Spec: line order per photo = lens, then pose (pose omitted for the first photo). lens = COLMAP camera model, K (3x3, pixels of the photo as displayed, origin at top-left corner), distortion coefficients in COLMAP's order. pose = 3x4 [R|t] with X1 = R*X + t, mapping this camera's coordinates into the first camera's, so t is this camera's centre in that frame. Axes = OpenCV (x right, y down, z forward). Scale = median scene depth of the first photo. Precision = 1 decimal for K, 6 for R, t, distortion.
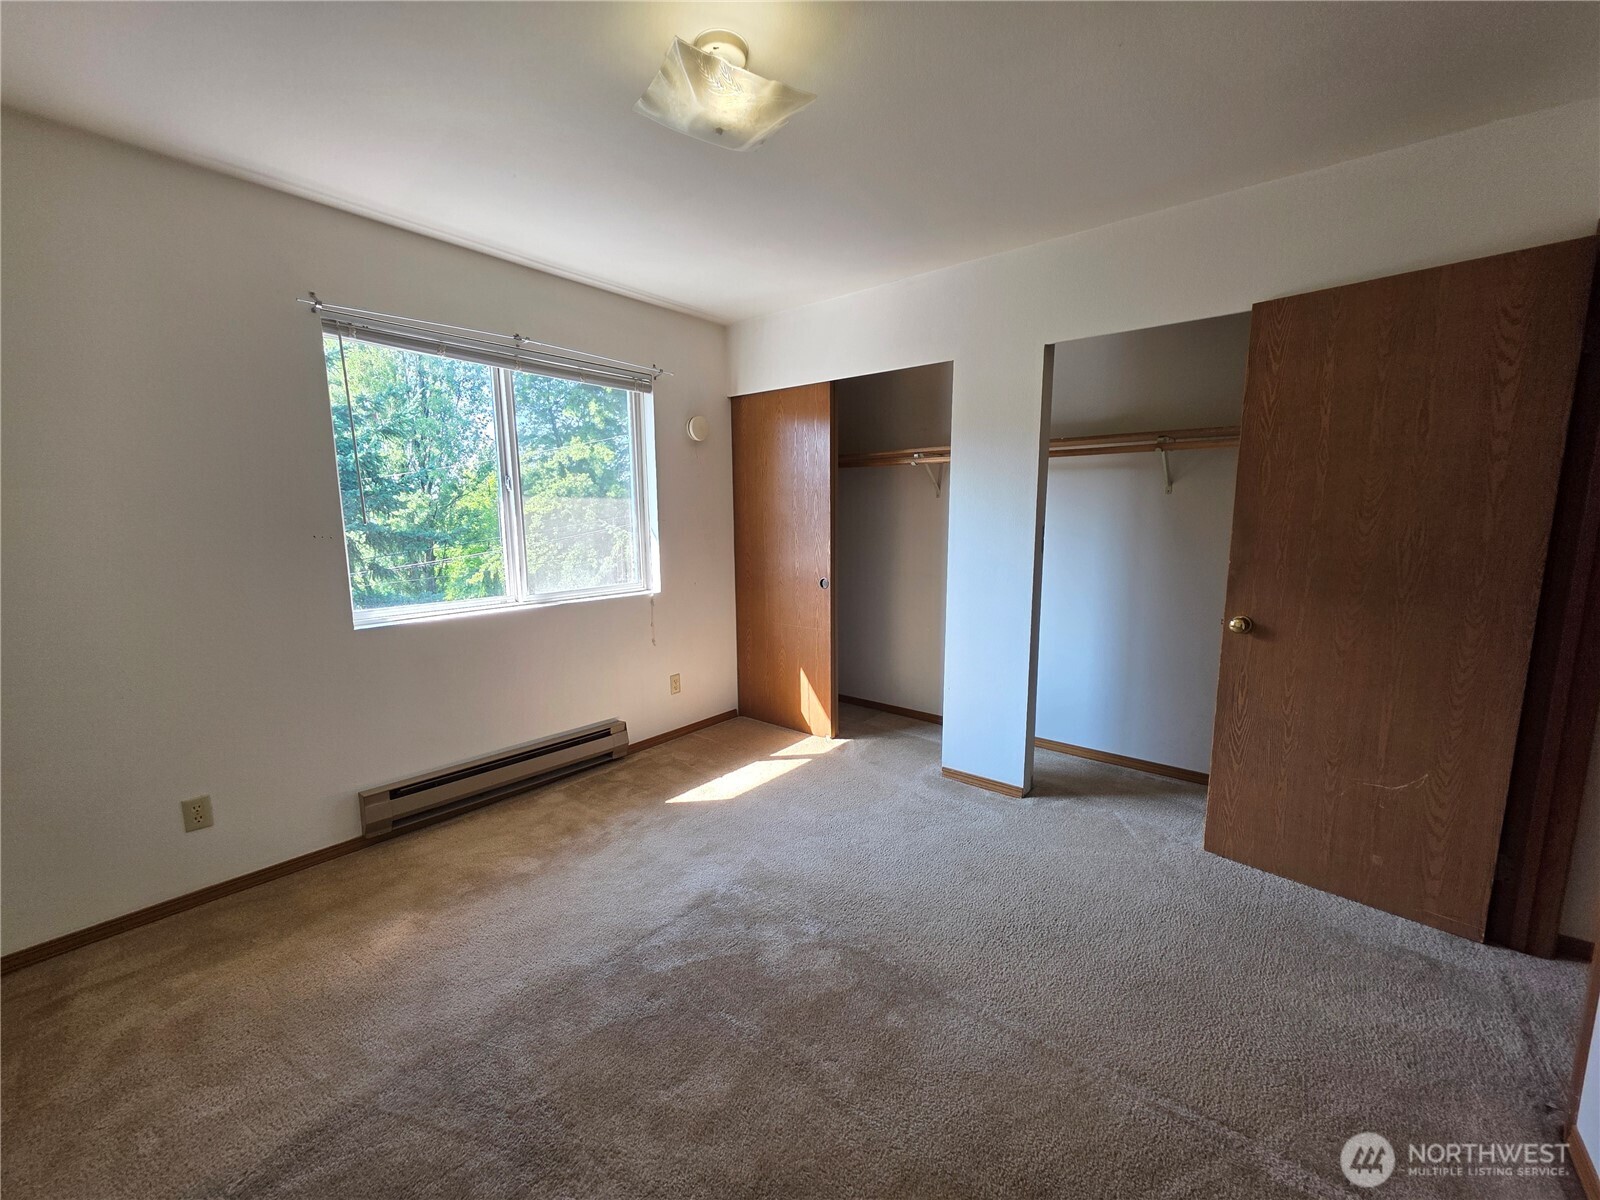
lens RADIAL K [[642.2, 0, 806.0], [0, 642.2, 606.5], [0, 0, 1]] dist [-0.001837, -0.000354]
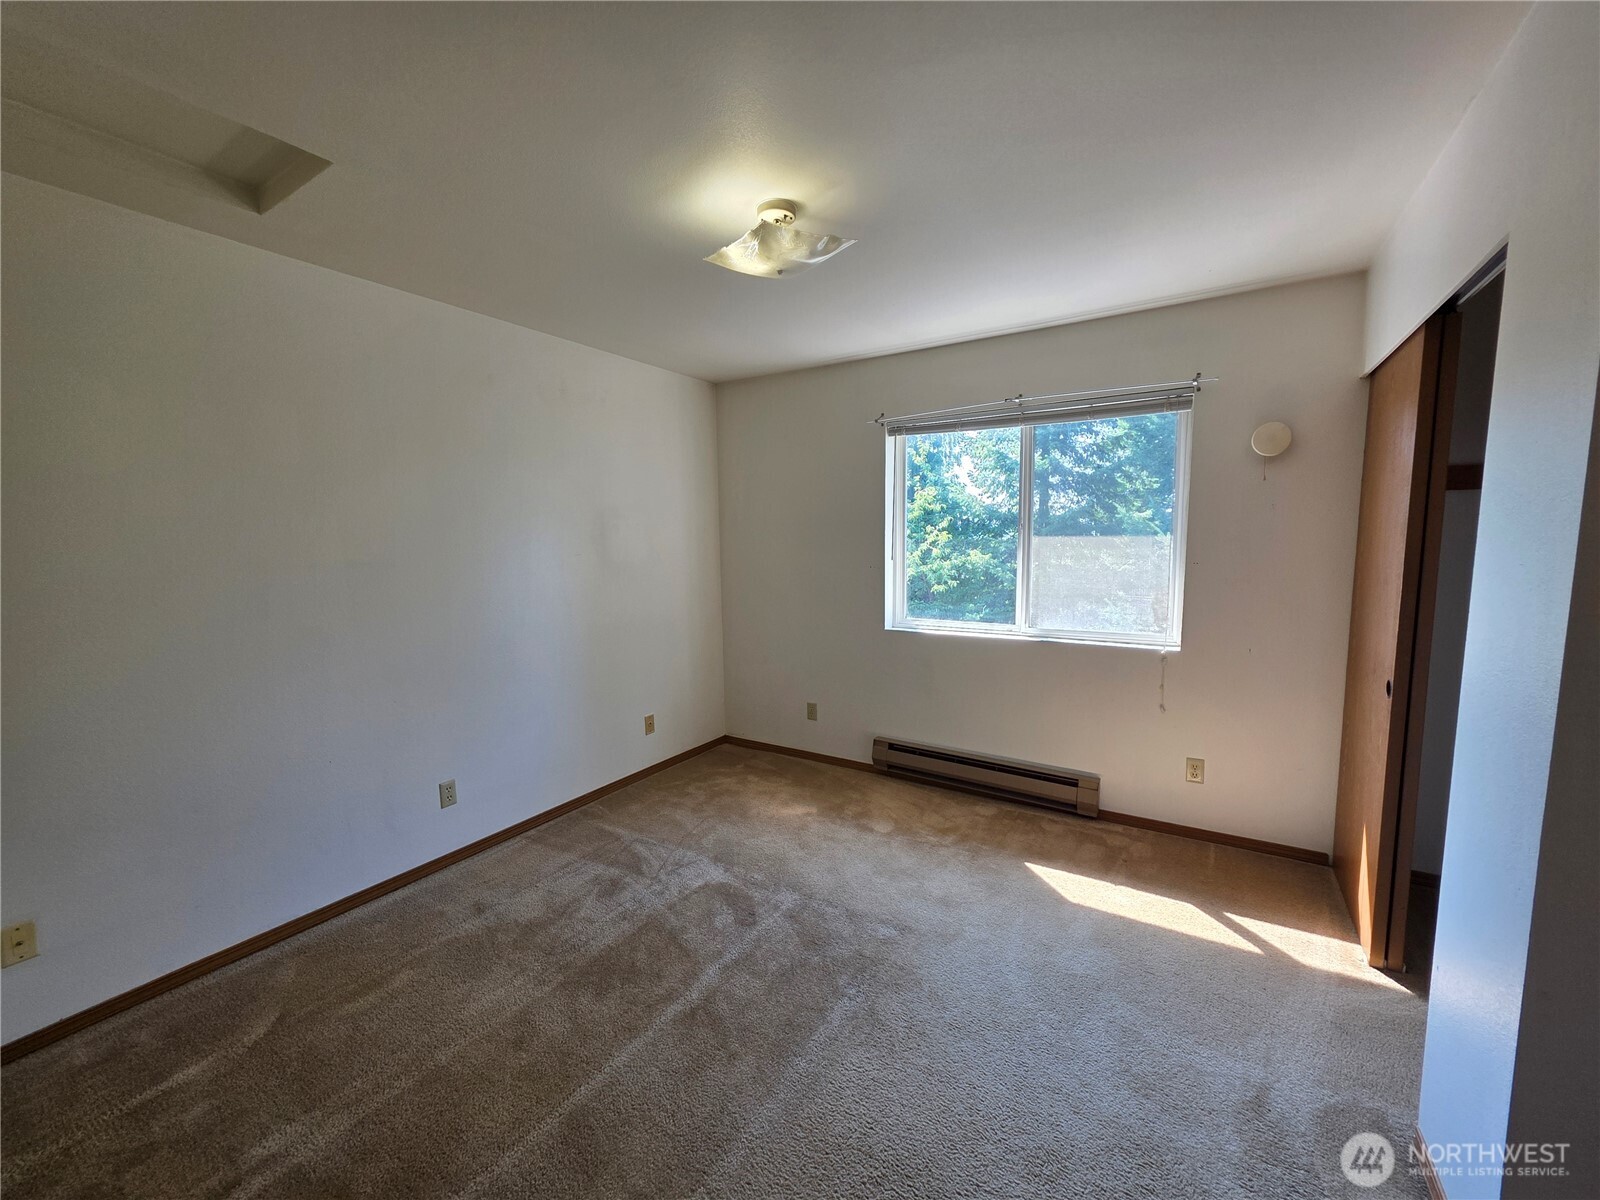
lens RADIAL K [[642.2, 0, 806.0], [0, 642.2, 606.5], [0, 0, 1]] dist [-0.001837, -0.000354]
pose [[0.108103, 0.107122, -0.988352, 0.619051], [-0.133076, 0.986790, 0.092397, -0.106727], [0.985193, 0.121538, 0.120930, 0.510202]]
